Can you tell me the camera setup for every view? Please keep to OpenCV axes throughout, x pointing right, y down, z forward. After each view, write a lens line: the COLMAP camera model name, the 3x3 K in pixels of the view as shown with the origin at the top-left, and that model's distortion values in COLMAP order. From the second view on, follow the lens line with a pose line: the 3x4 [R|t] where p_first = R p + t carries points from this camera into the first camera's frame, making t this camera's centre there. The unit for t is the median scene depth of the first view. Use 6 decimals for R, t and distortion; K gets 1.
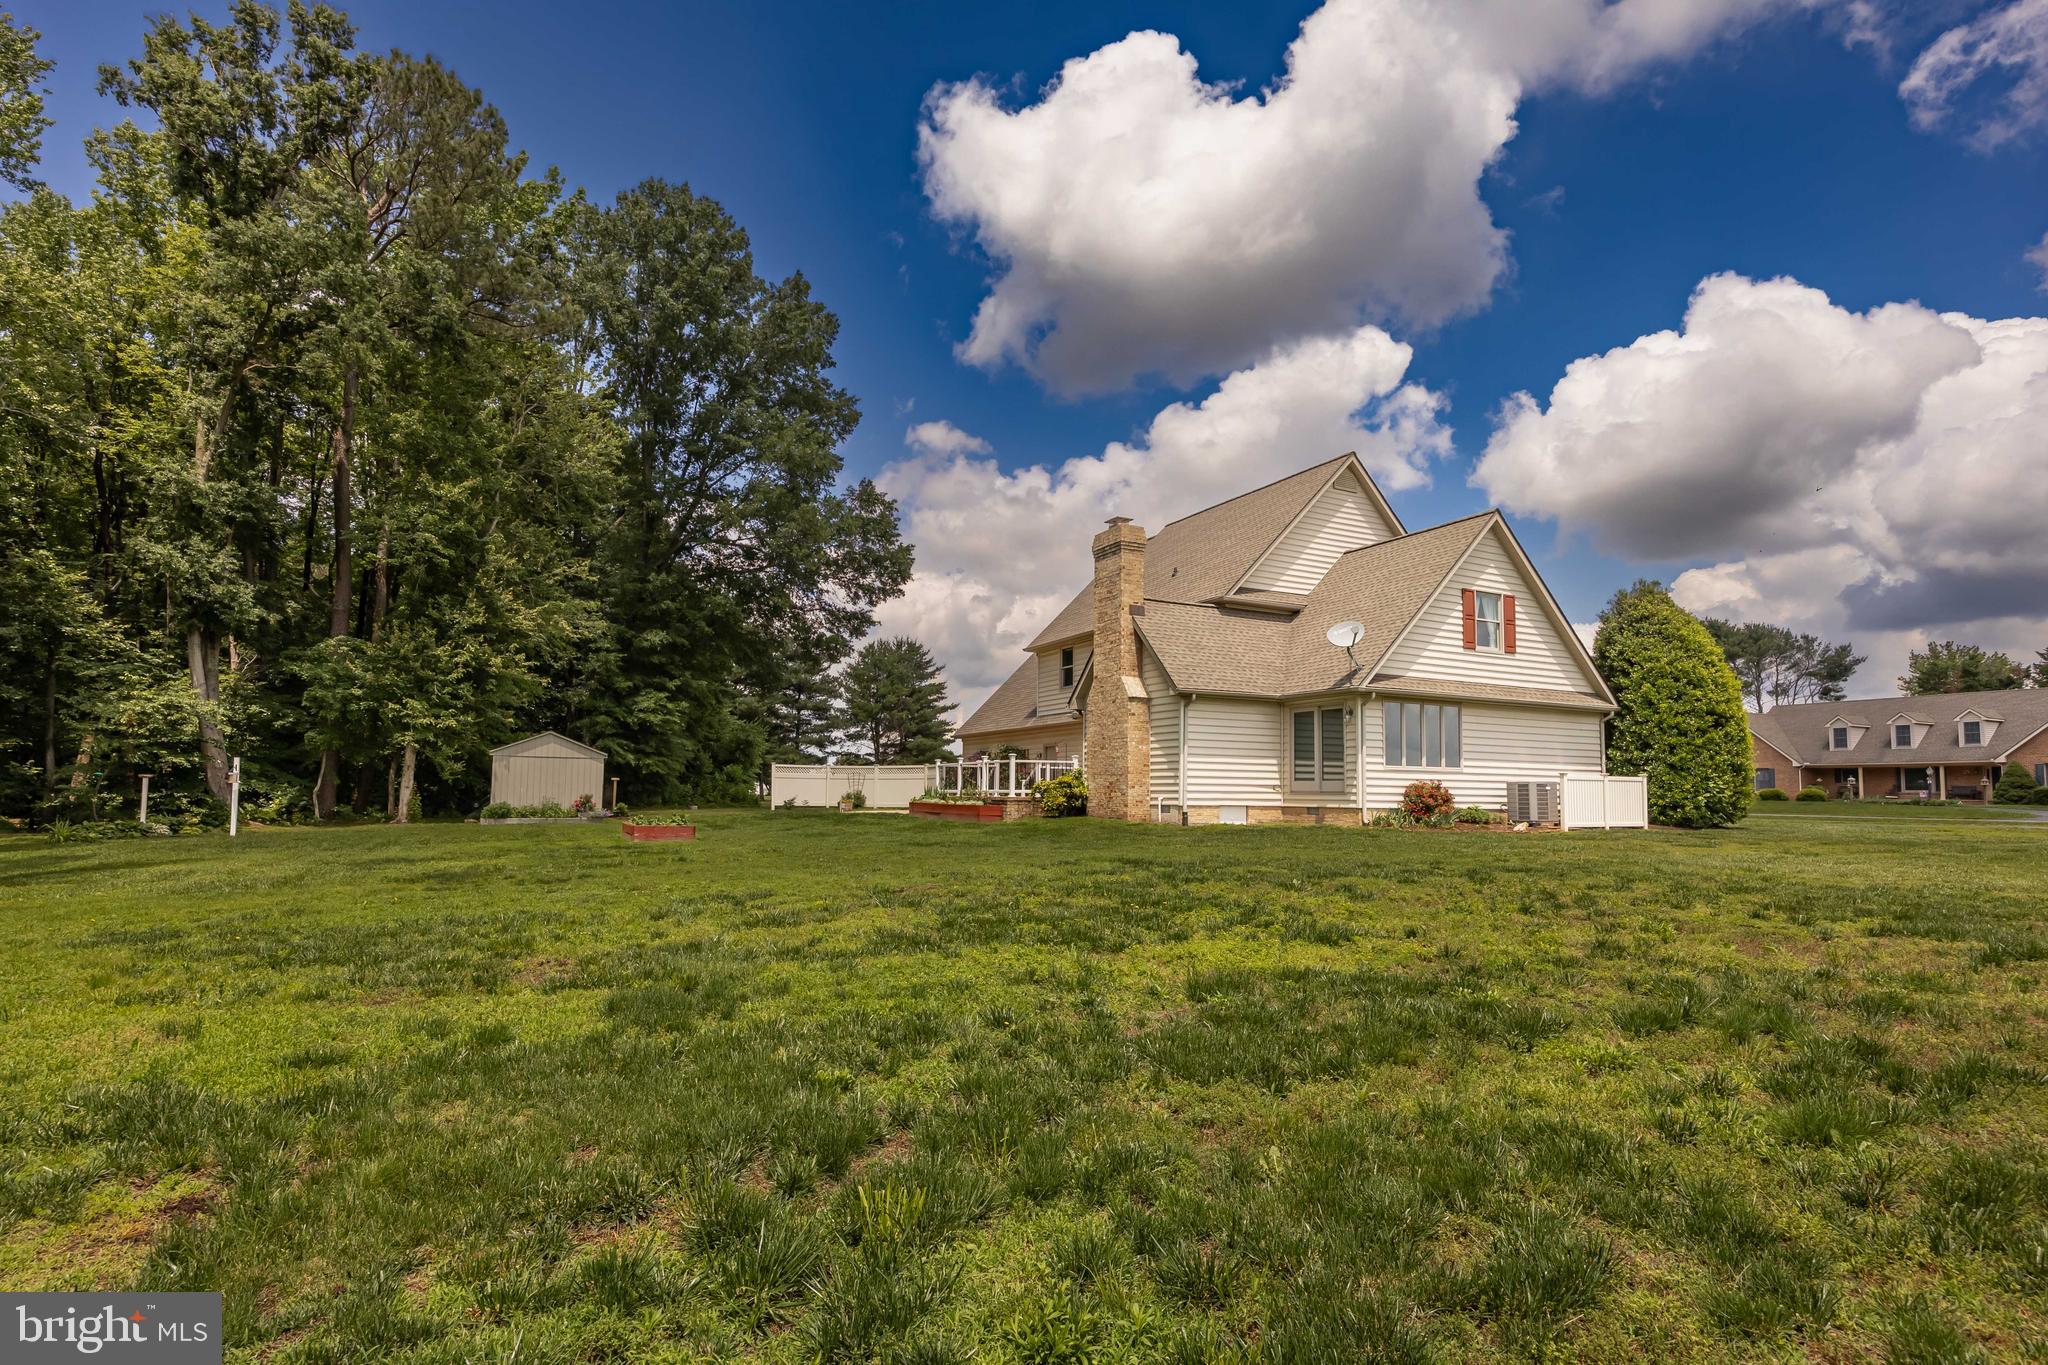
lens RADIAL K [[1015.7, 0, 1023.0], [0, 1015.7, 717.1], [0, 0, 1]] dist [-0.011751, 0.000036]
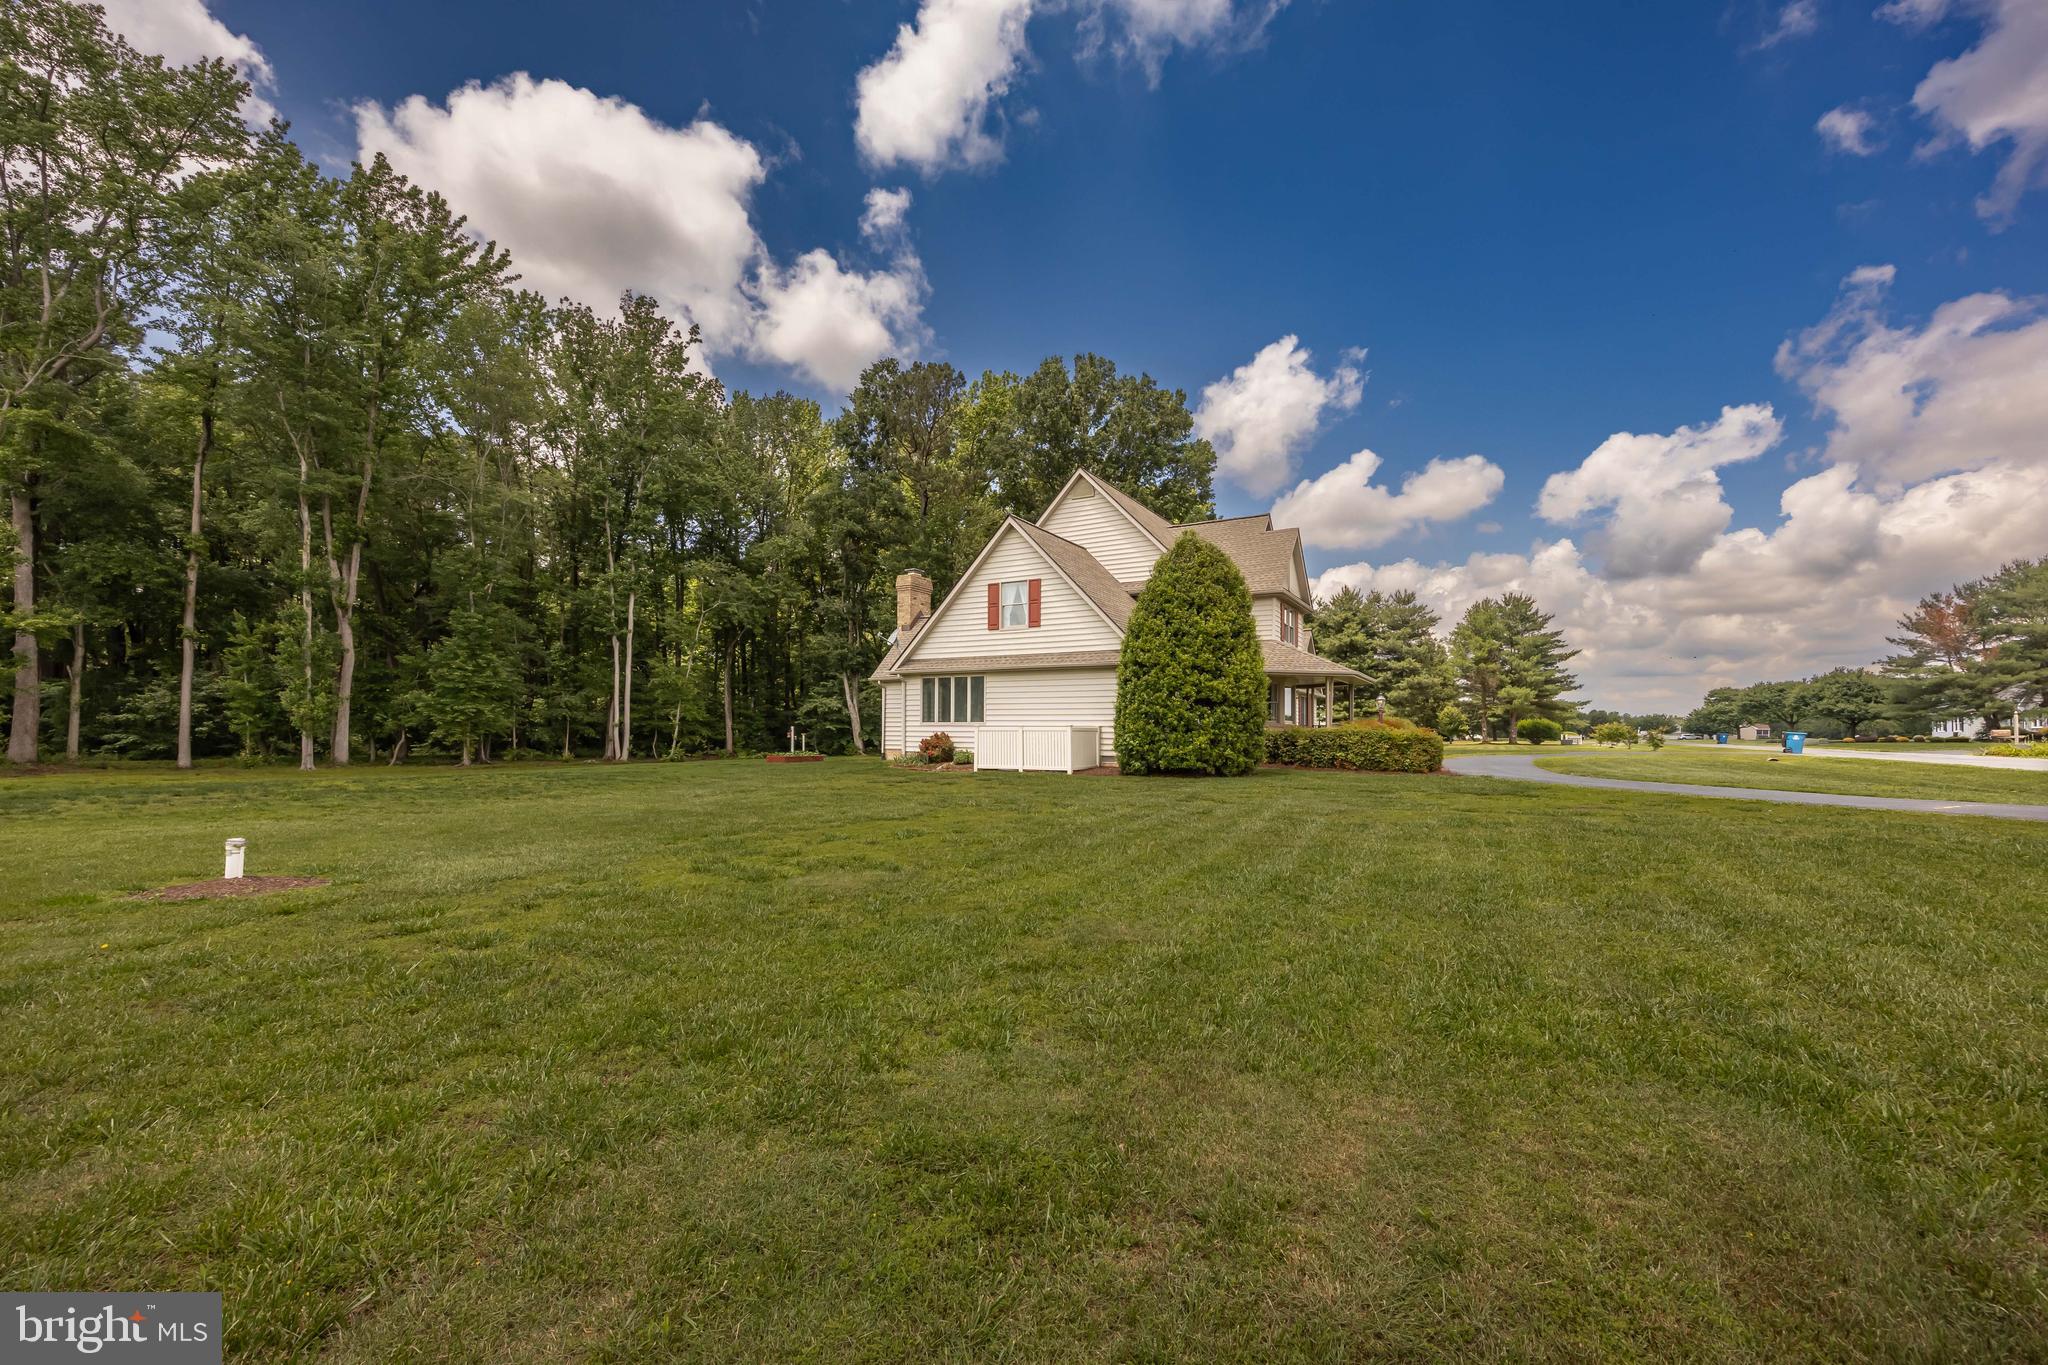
lens RADIAL K [[807.7, 0, 1027.2], [0, 807.7, 723.2], [0, 0, 1]] dist [0.000929, 0.000199]
pose [[0.548973, -0.018218, -0.835642, 1.136884], [0.064441, 0.997709, 0.020583, 0.028705], [0.833352, -0.065149, 0.548889, 0.393684]]
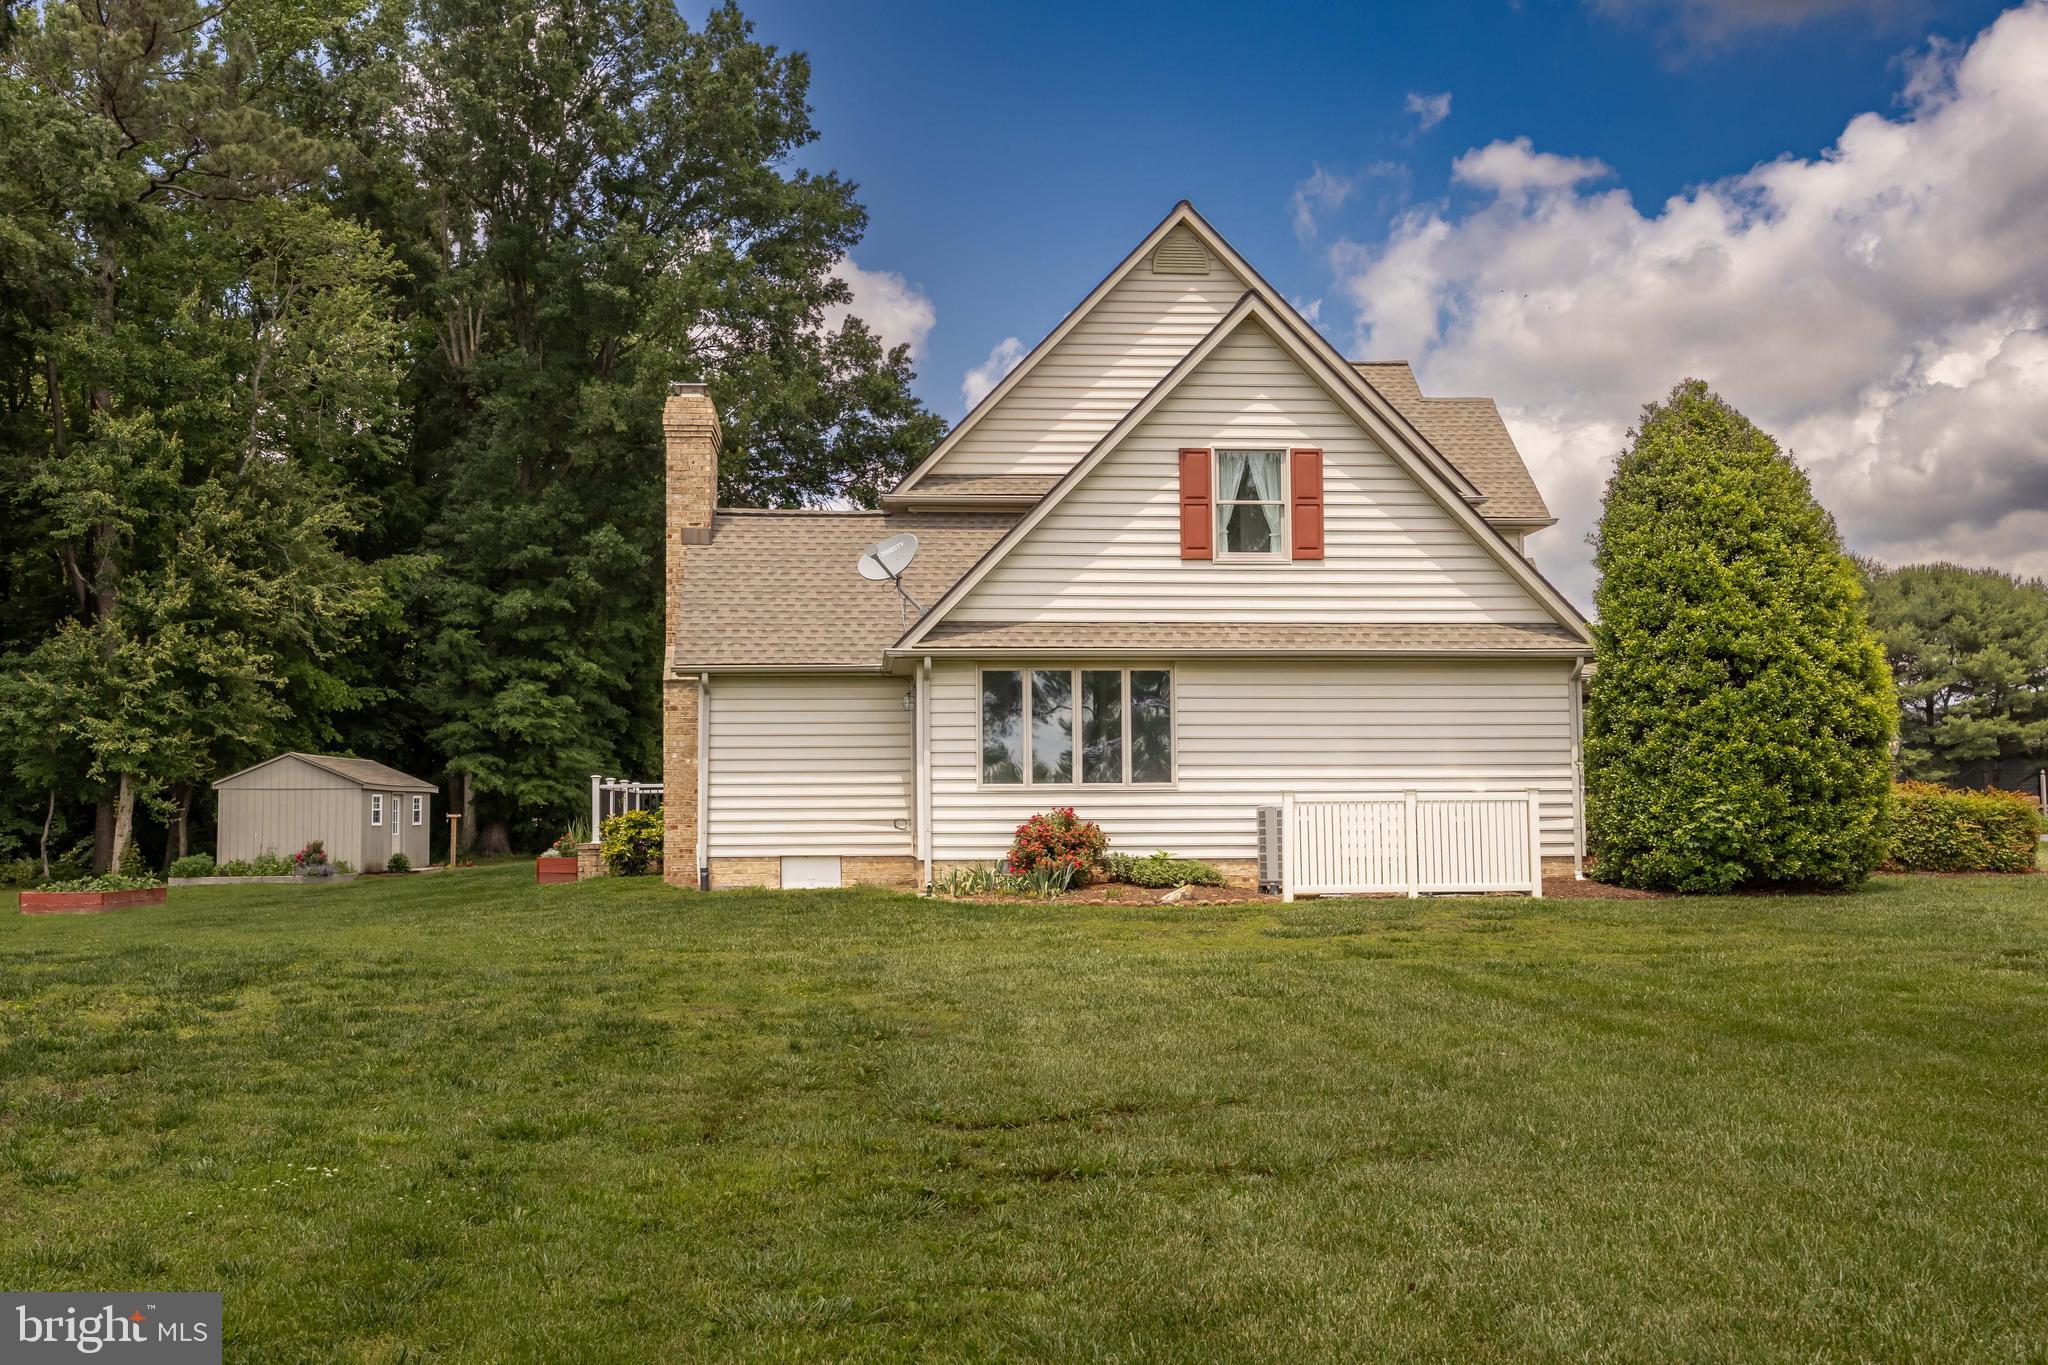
lens RADIAL K [[1772.2, 0, 1019.5], [0, 1772.2, 715.6], [0, 0, 1]] dist [-0.000644, -0.002588]
pose [[0.918670, -0.040038, -0.392991, 0.616908], [0.047657, 0.998817, 0.009645, 0.001187], [0.392140, -0.027590, 0.919492, 0.084268]]
